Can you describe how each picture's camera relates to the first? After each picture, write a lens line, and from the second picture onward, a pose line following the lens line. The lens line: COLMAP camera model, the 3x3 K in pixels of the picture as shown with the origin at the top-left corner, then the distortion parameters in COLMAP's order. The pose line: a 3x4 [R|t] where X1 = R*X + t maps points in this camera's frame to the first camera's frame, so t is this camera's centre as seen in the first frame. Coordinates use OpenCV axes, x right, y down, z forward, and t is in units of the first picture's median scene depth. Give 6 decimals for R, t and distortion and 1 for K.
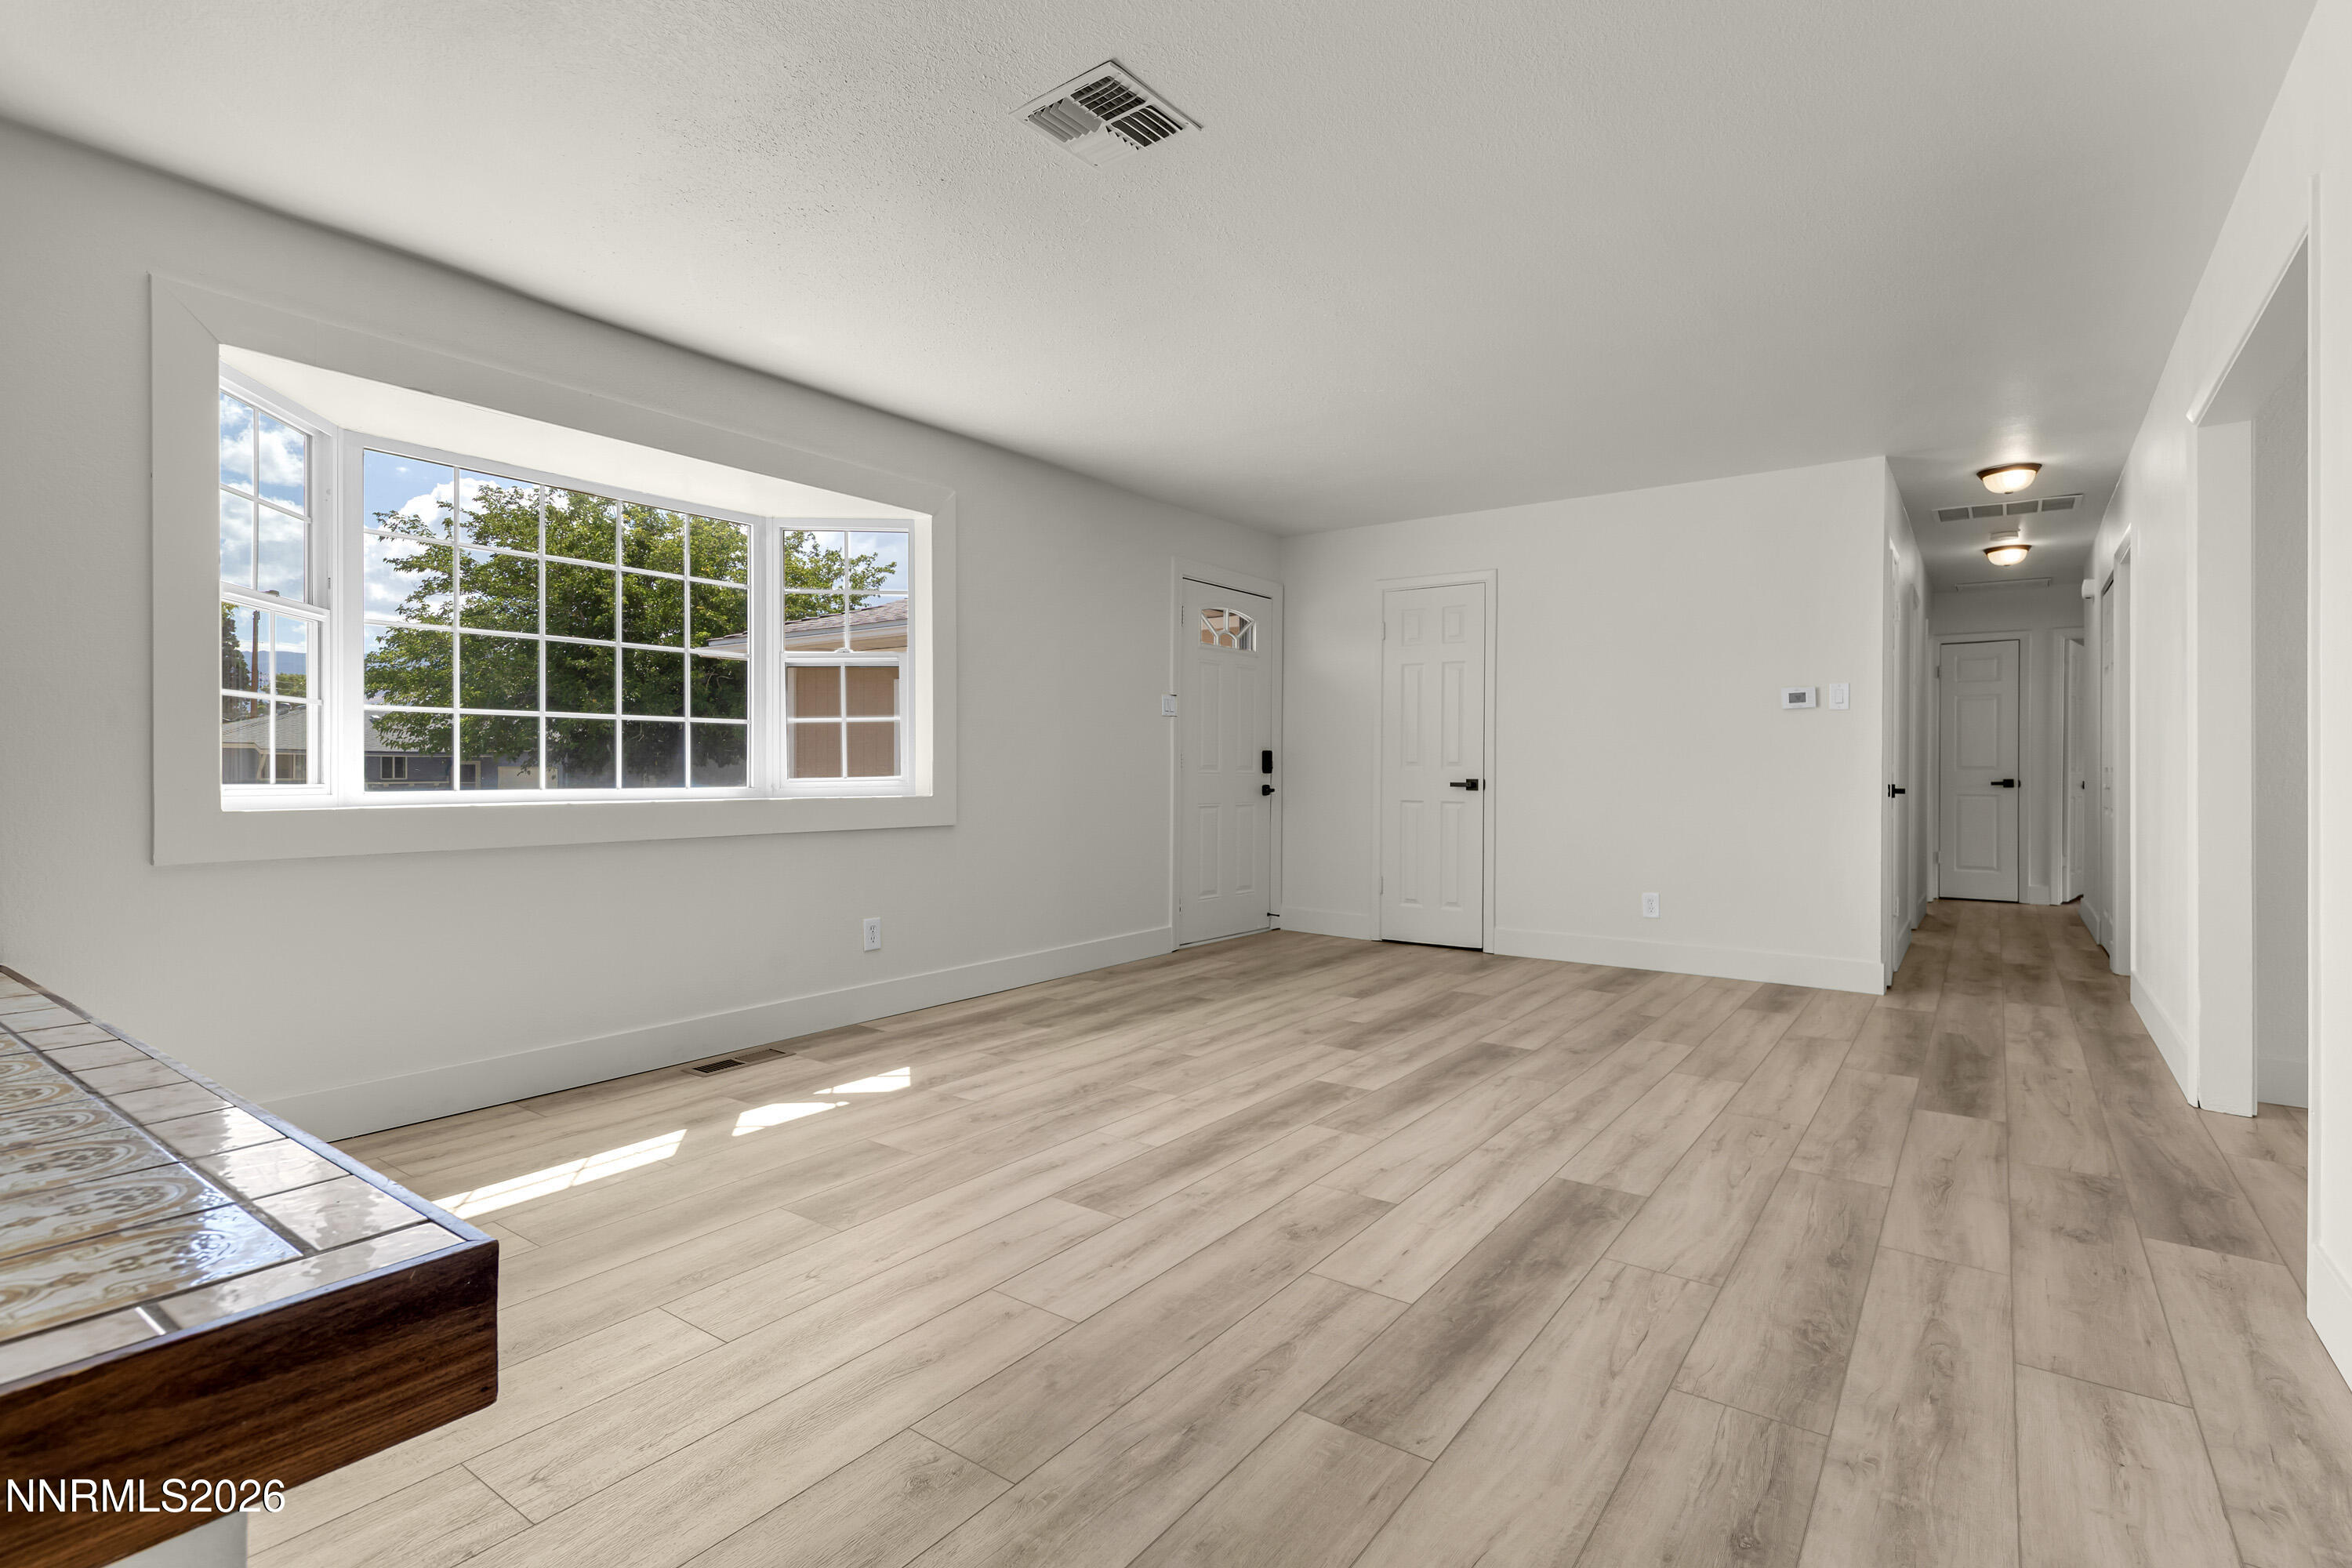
lens RADIAL K [[1106.8, 0, 1221.3], [0, 1106.8, 773.7], [0, 0, 1]] dist [0.001034, 0.000409]
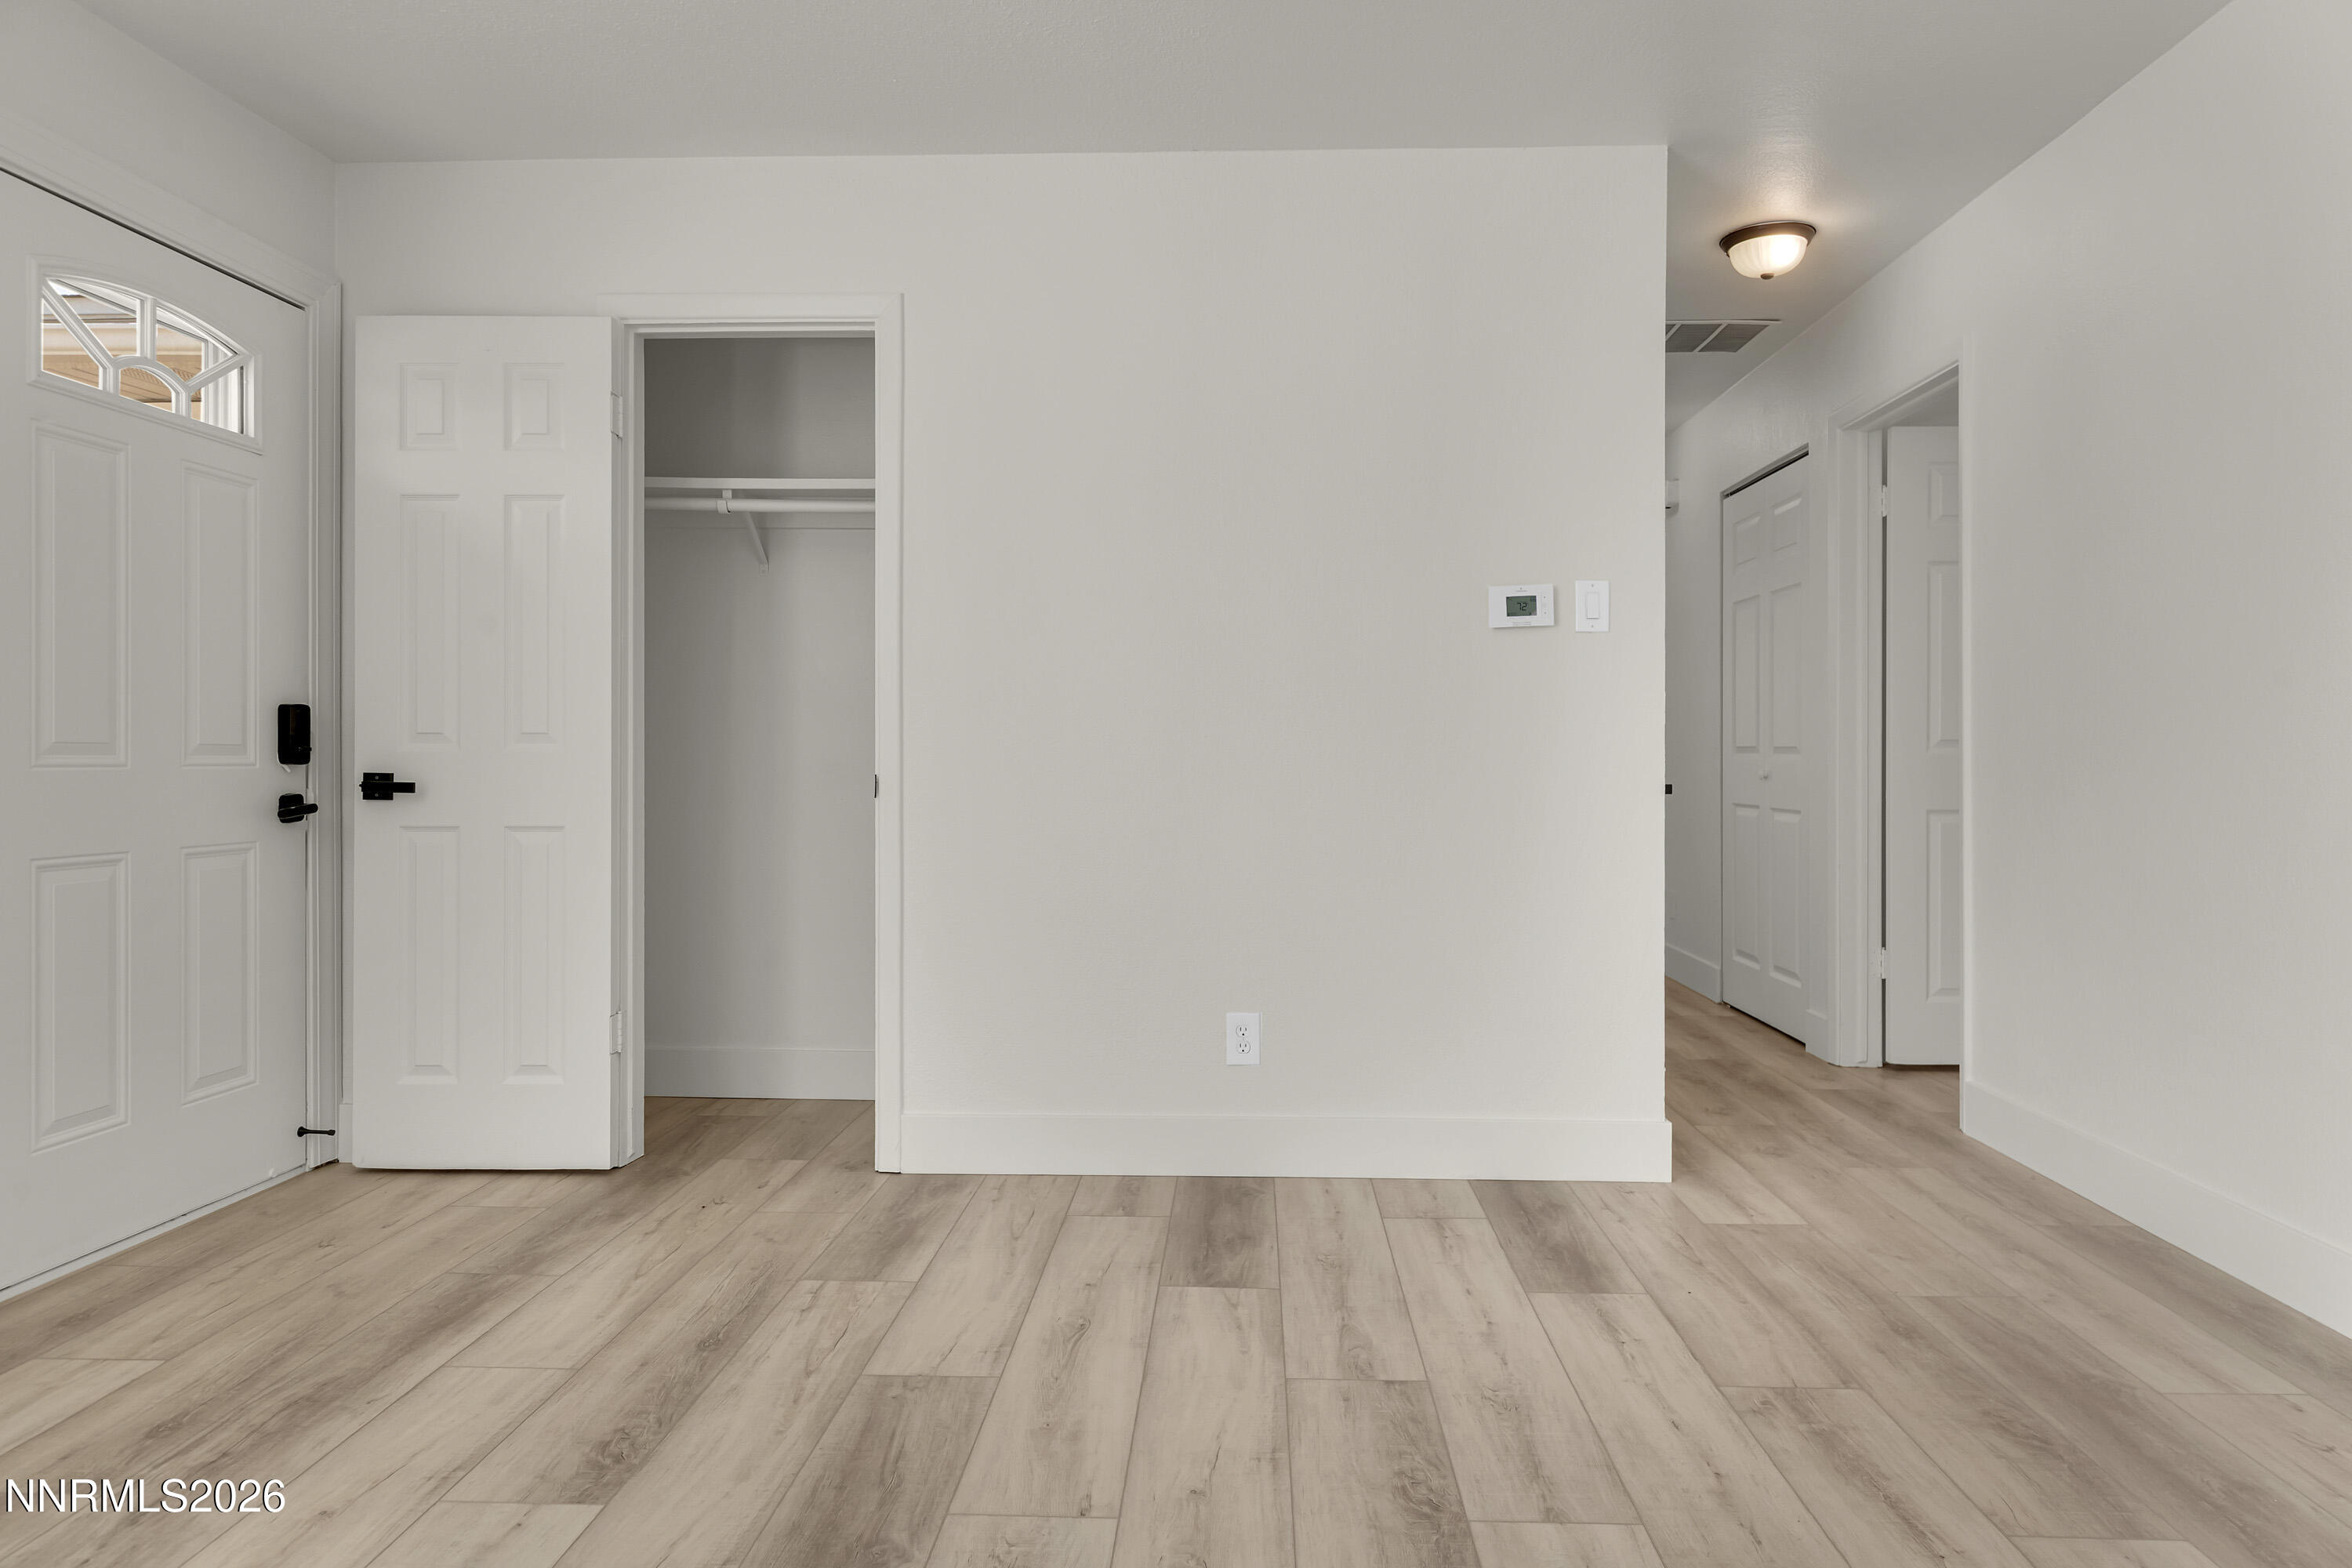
lens RADIAL K [[1409.6, 0, 1222.1], [0, 1409.6, 770.0], [0, 0, 1]] dist [-0.004641, 0.003828]
pose [[0.835513, -0.011287, 0.549354, 0.095059], [0.006677, 0.999924, 0.010388, -0.003304], [-0.549430, -0.005011, 0.835525, 0.951178]]
